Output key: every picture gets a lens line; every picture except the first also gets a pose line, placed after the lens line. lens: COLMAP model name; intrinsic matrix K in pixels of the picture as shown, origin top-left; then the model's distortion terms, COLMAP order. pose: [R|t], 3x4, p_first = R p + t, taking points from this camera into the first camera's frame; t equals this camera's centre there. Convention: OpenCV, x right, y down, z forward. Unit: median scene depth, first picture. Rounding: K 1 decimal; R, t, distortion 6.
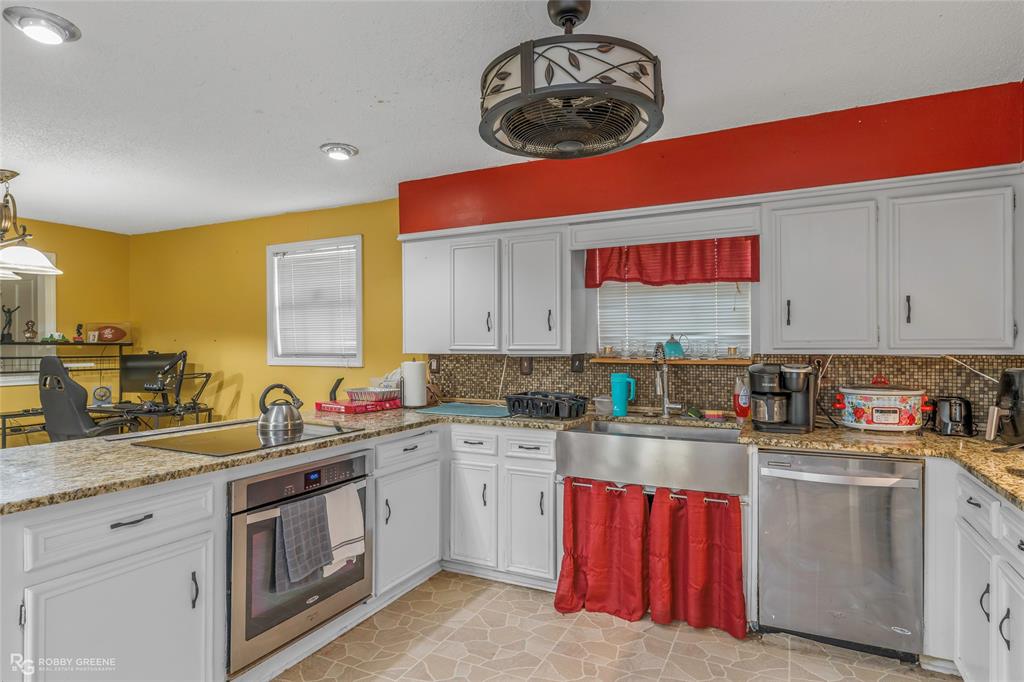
lens RADIAL K [[566.5, 0, 496.3], [0, 566.5, 345.0], [0, 0, 1]] dist [0.000106, 0.000273]
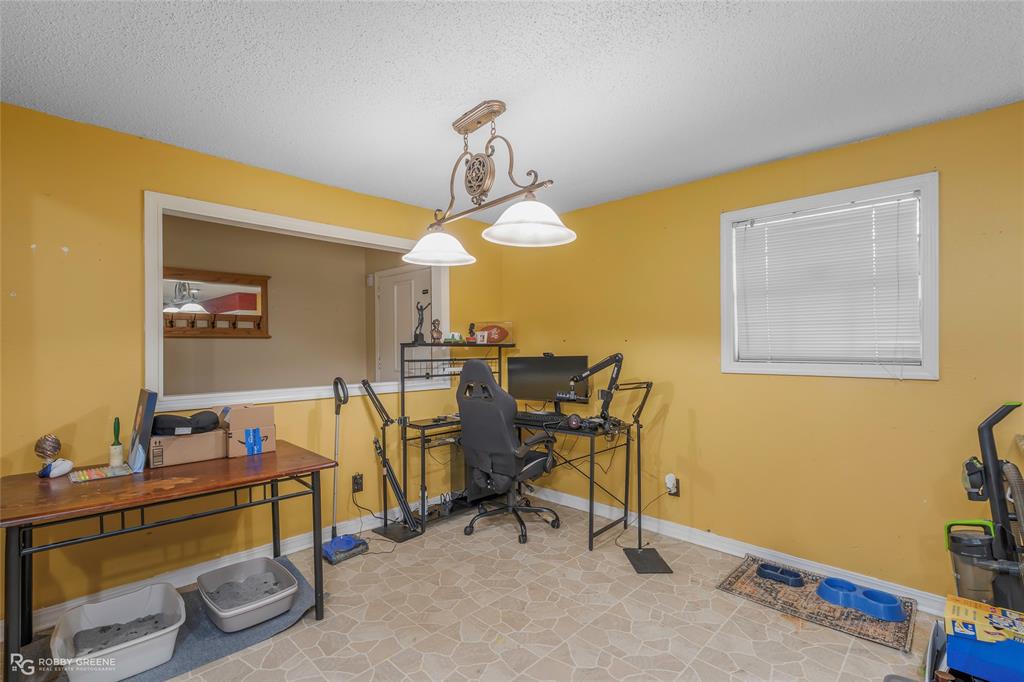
lens RADIAL K [[469.5, 0, 500.6], [0, 469.5, 356.4], [0, 0, 1]] dist [-0.005898, 0.002546]
pose [[0.950910, 0.005595, -0.309418, -0.489778], [0.001613, 0.999733, 0.023036, -0.000975], [0.309464, -0.022405, 0.950647, 0.314764]]
